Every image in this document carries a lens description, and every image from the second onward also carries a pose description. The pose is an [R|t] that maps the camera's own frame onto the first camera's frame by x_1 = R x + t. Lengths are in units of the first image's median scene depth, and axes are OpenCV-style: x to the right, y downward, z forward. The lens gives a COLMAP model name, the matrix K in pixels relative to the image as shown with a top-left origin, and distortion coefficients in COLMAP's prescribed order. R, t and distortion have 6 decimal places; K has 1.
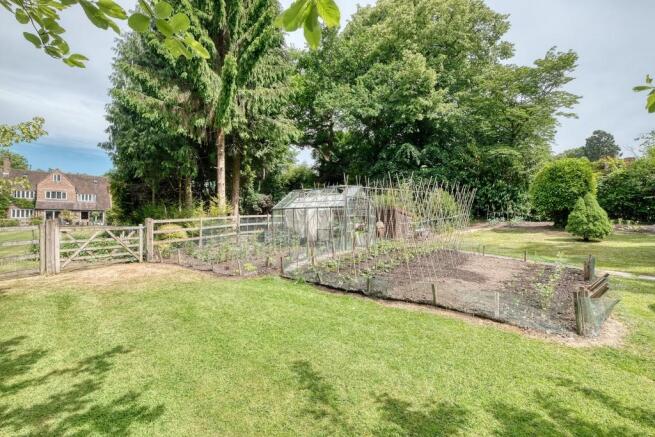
lens RADIAL K [[286.0, 0, 326.6], [0, 286.0, 218.7], [0, 0, 1]] dist [-0.010502, -0.000002]
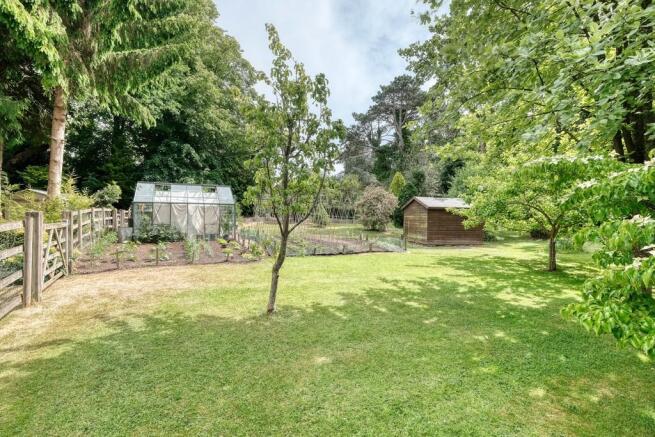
lens RADIAL K [[286.0, 0, 324.8], [0, 286.0, 217.1], [0, 0, 1]] dist [-0.010502, -0.000002]
pose [[0.438190, 0.003562, 0.898876, -0.477598], [-0.007942, 0.999968, -0.000091, 0.004131], [-0.898847, -0.007099, 0.438204, 0.073299]]
